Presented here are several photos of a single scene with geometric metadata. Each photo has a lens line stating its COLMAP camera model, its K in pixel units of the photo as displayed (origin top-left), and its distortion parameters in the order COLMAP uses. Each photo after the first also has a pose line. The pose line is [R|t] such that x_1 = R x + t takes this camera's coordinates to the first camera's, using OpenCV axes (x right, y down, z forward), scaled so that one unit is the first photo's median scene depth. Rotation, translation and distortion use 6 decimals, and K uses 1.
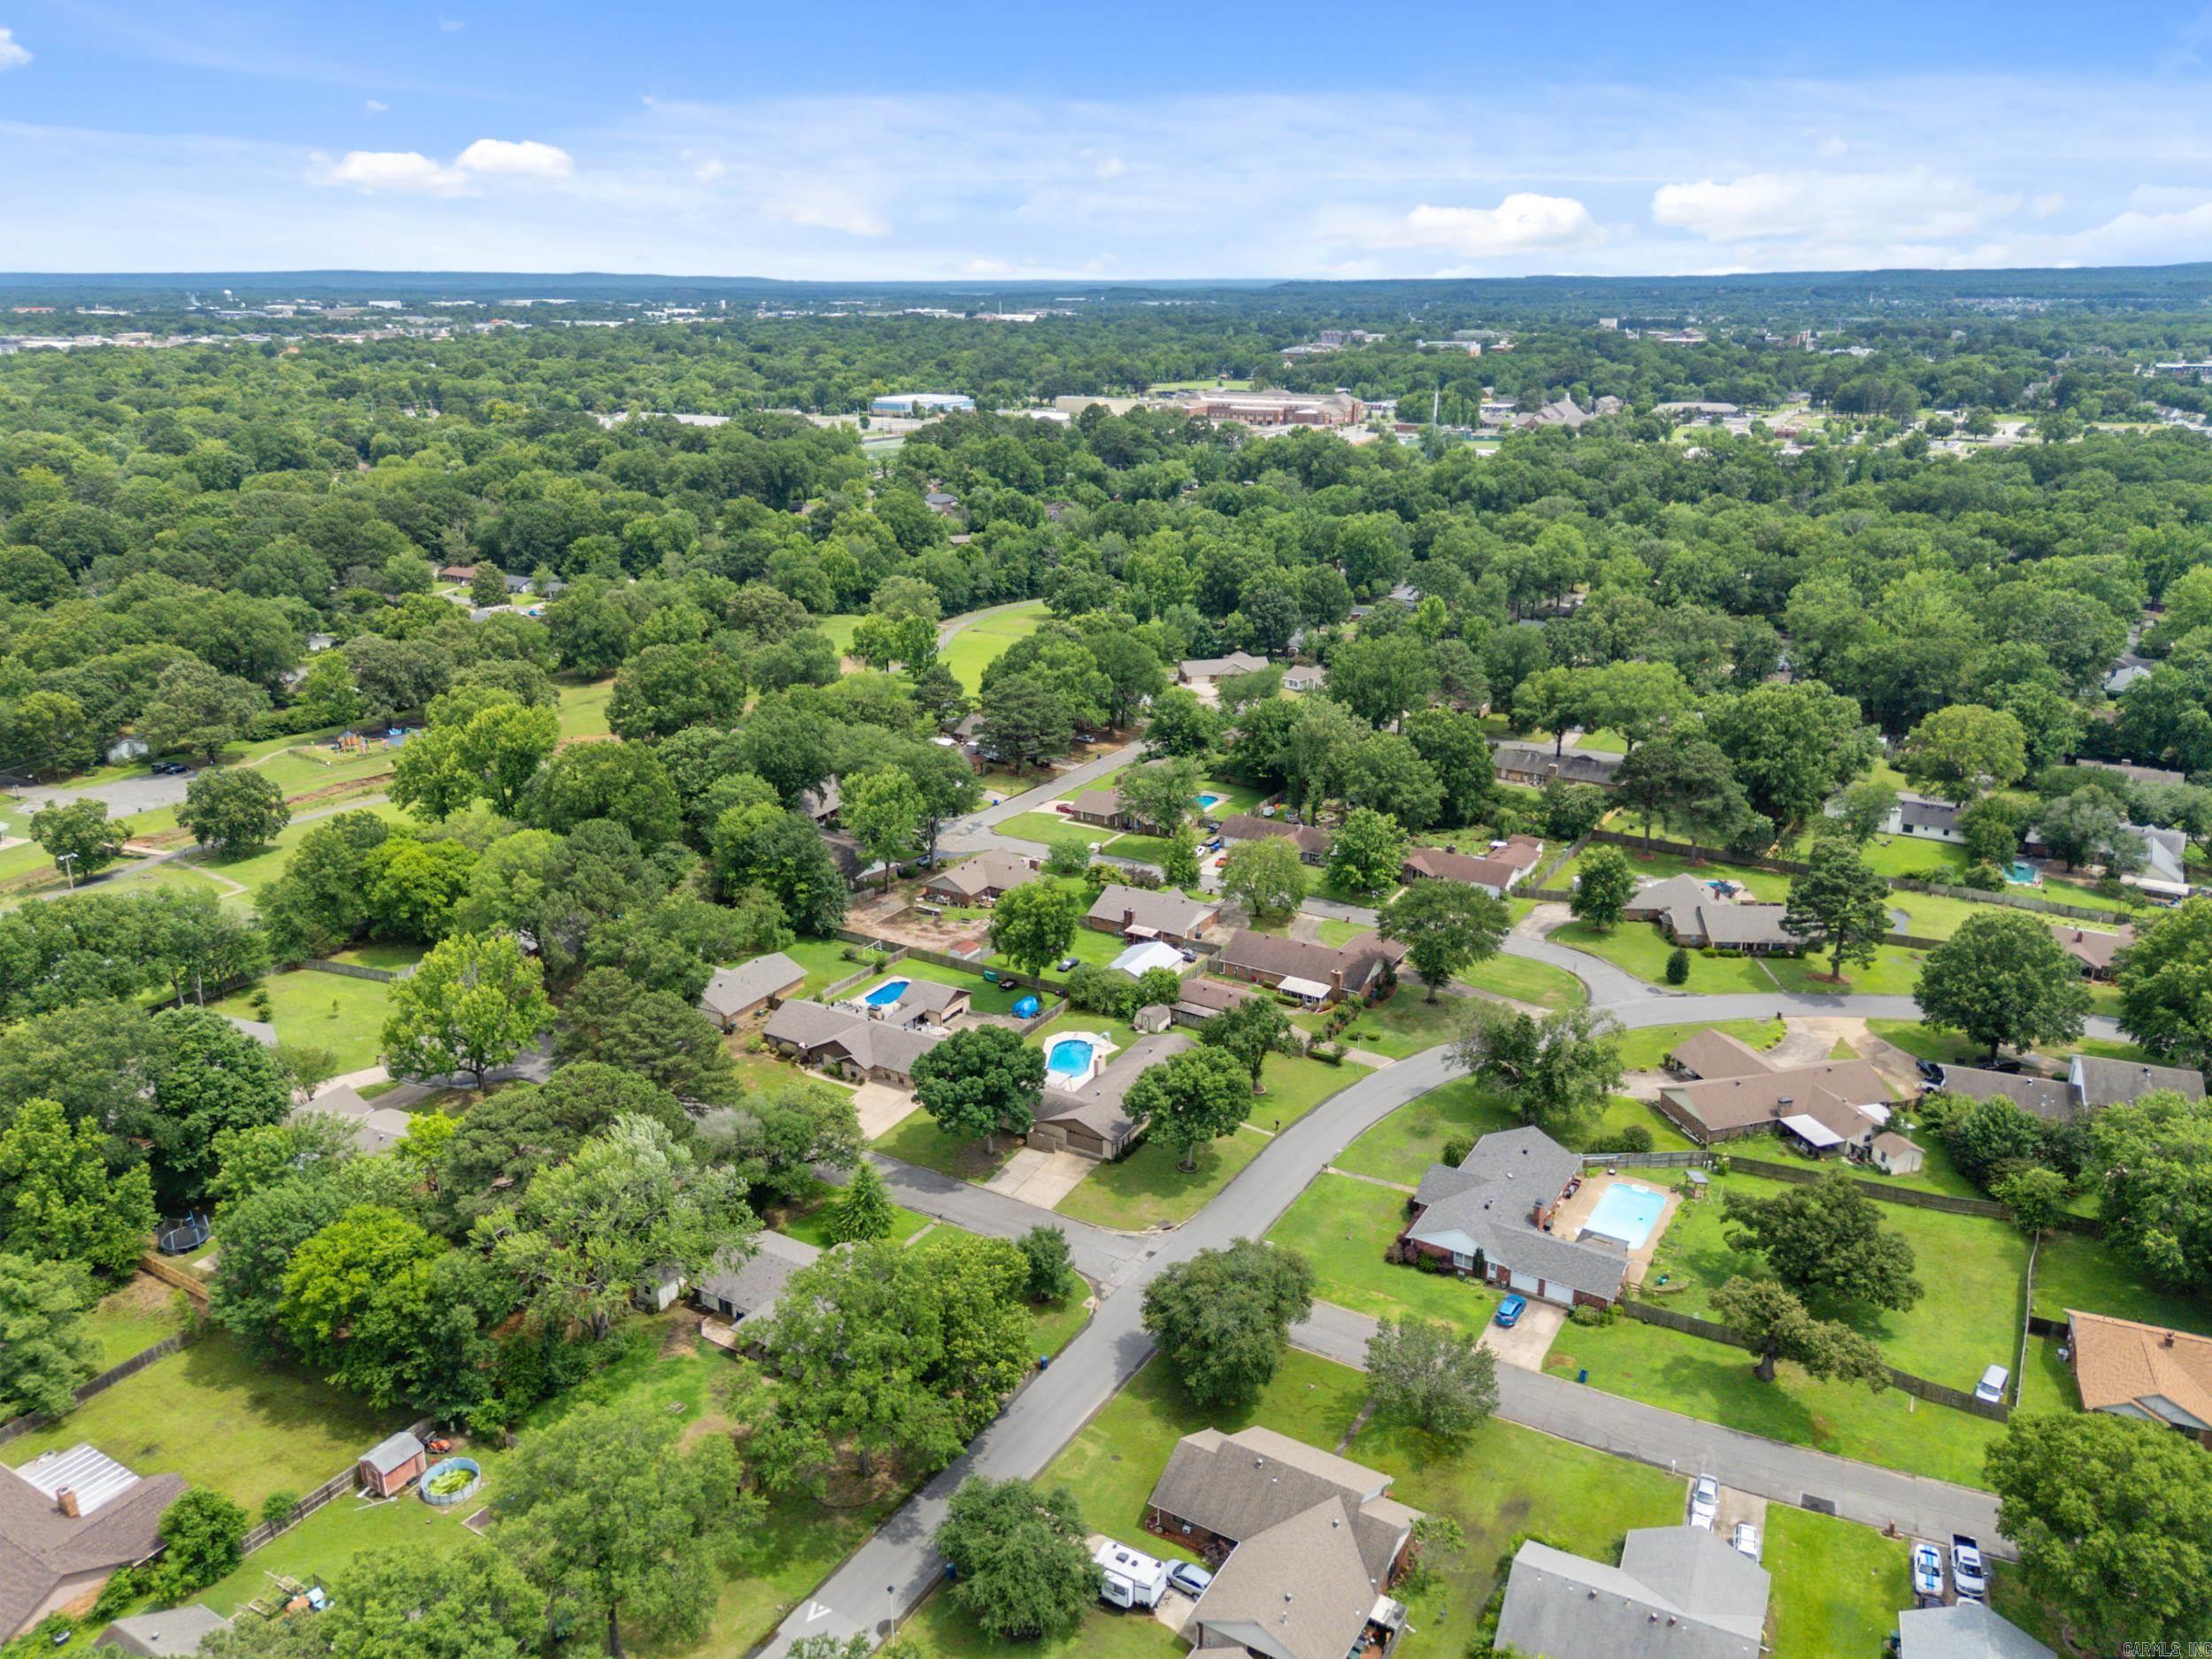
lens RADIAL K [[1611.2, 0, 1106.0], [0, 1611.2, 829.5], [0, 0, 1]] dist [0.223025, -0.001816]
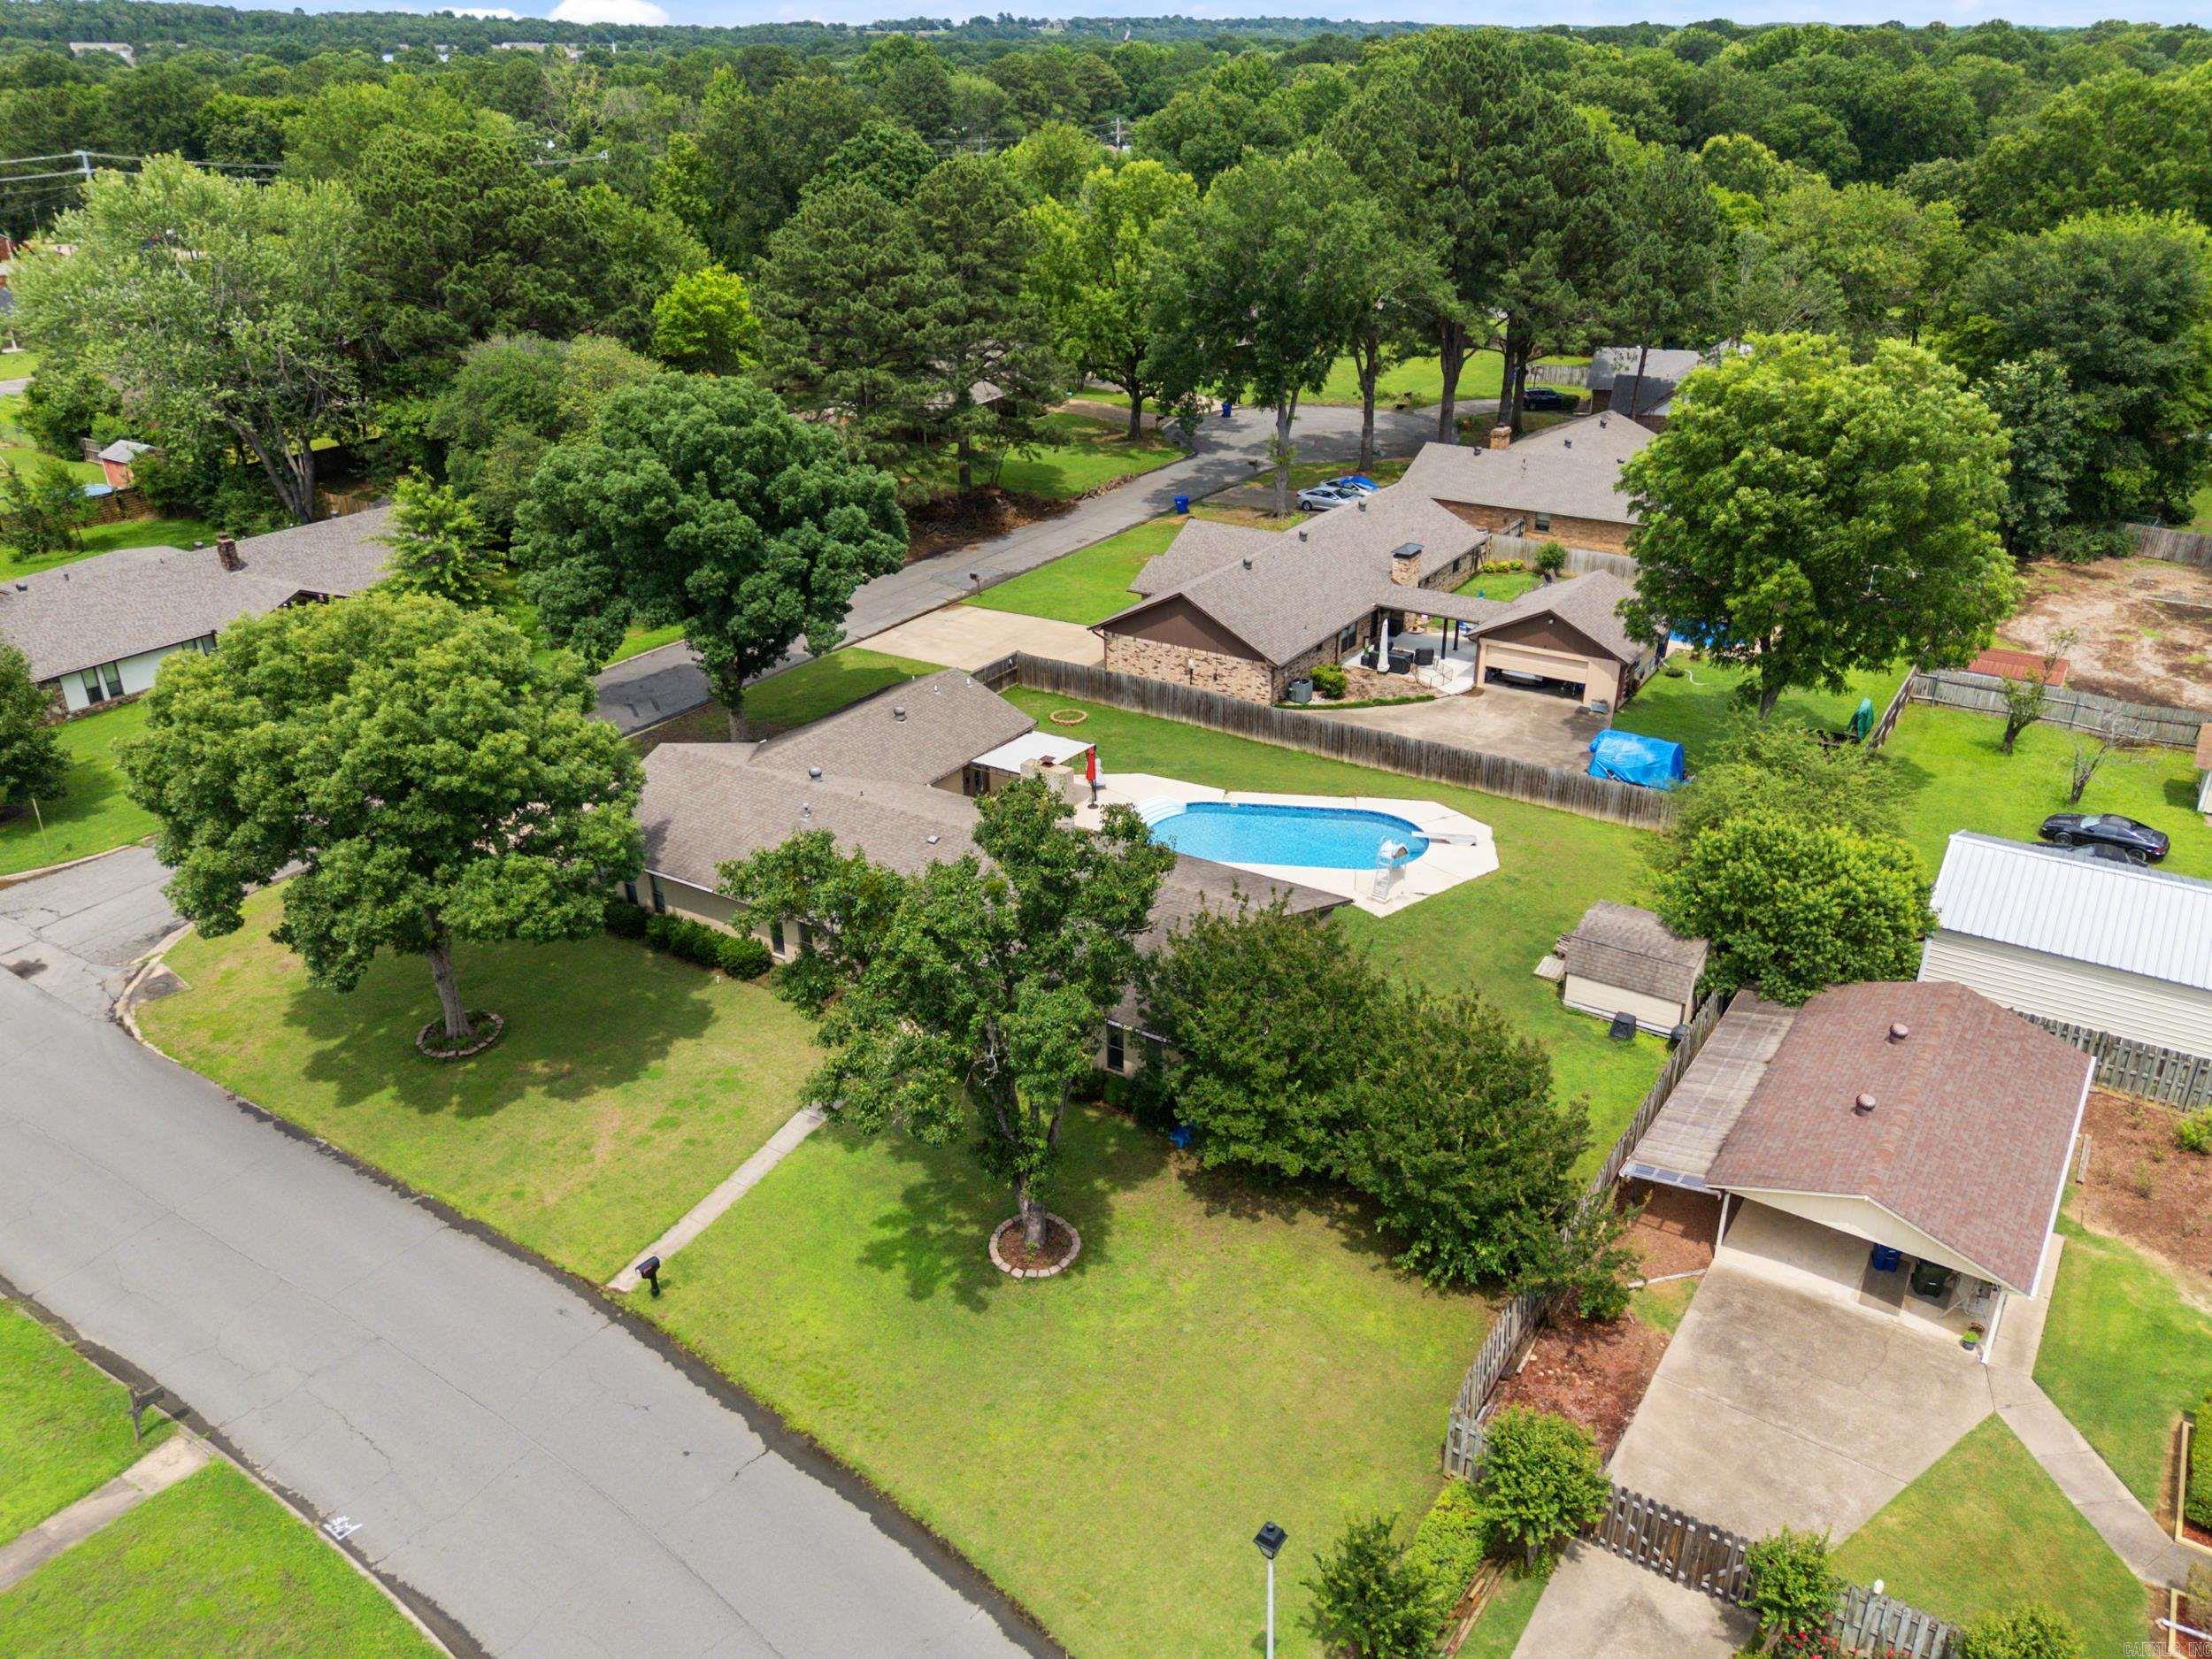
lens RADIAL K [[1636.1, 0, 1106.0], [0, 1636.1, 829.5], [0, 0, 1]] dist [0.041836, -0.012538]
pose [[-0.036208, 0.432435, -0.900938, 0.233924], [-0.312524, 0.851411, 0.421222, 0.024270], [0.949219, 0.296816, 0.104319, 0.890908]]
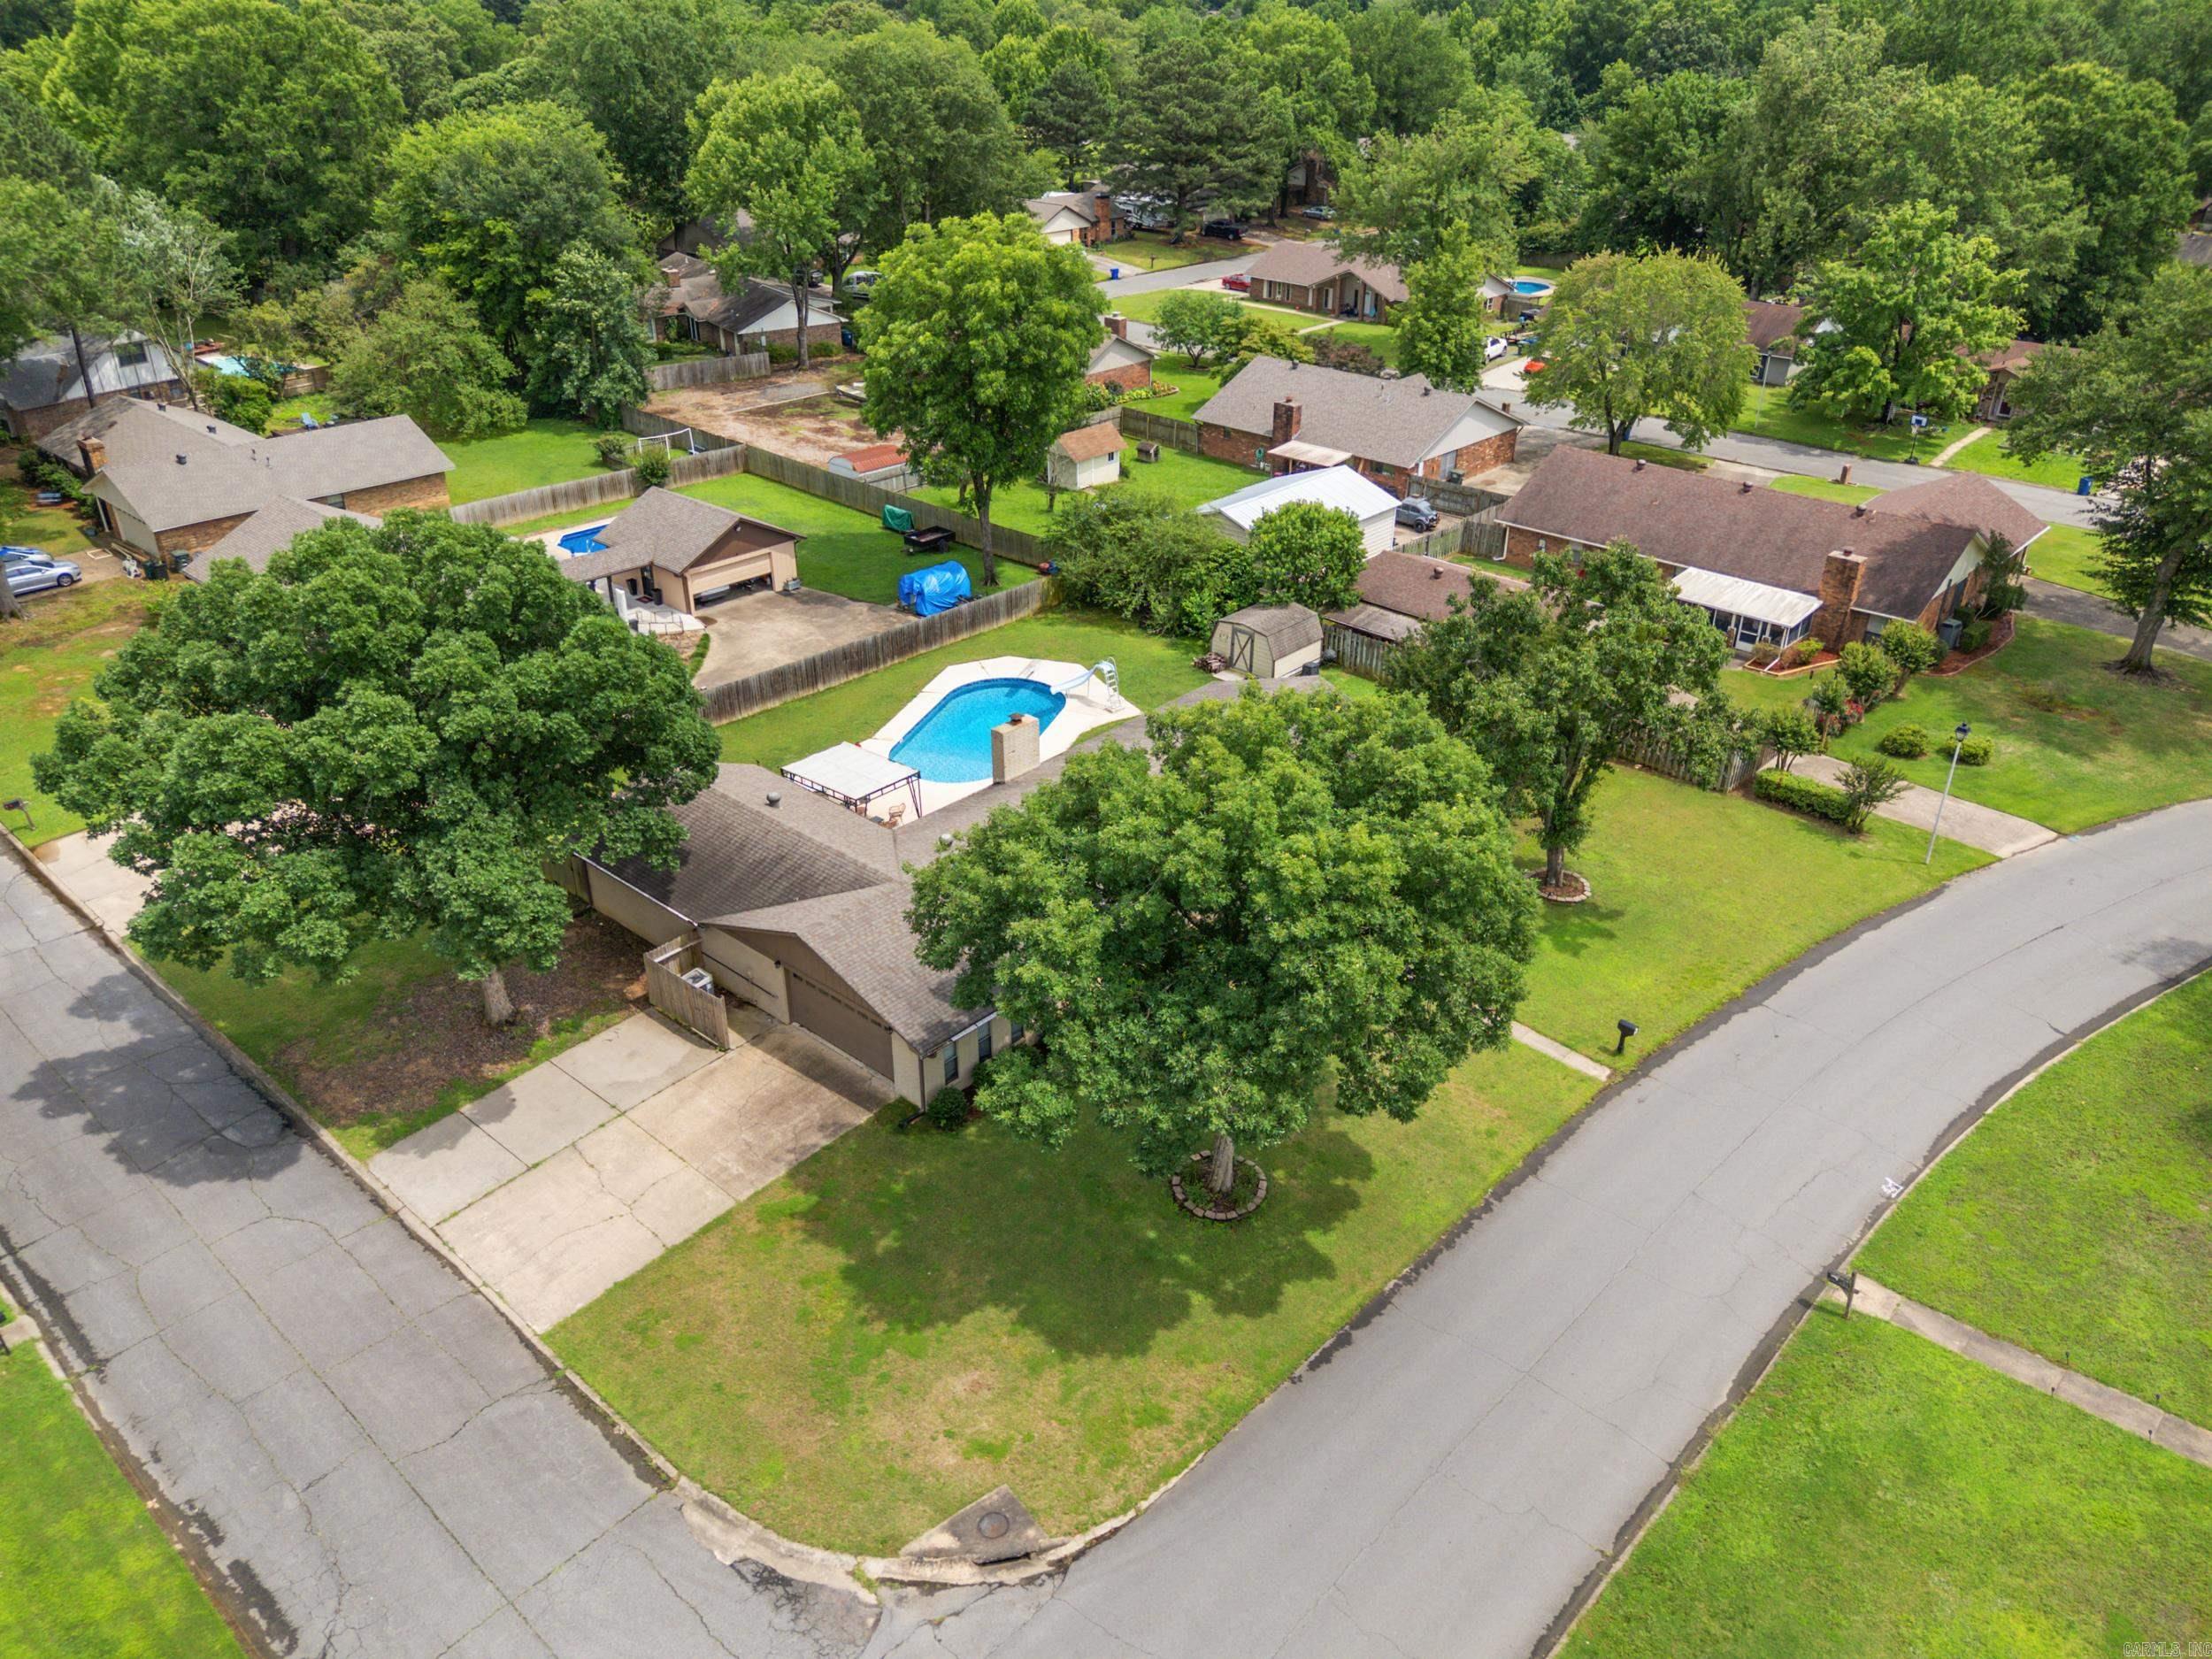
lens RADIAL K [[1636.1, 0, 1106.0], [0, 1636.1, 829.5], [0, 0, 1]] dist [0.041836, -0.012538]
pose [[0.979411, 0.106069, -0.171768, 0.058512], [-0.075373, 0.981449, 0.176285, 0.096544], [0.187280, -0.159708, 0.969237, 0.648022]]
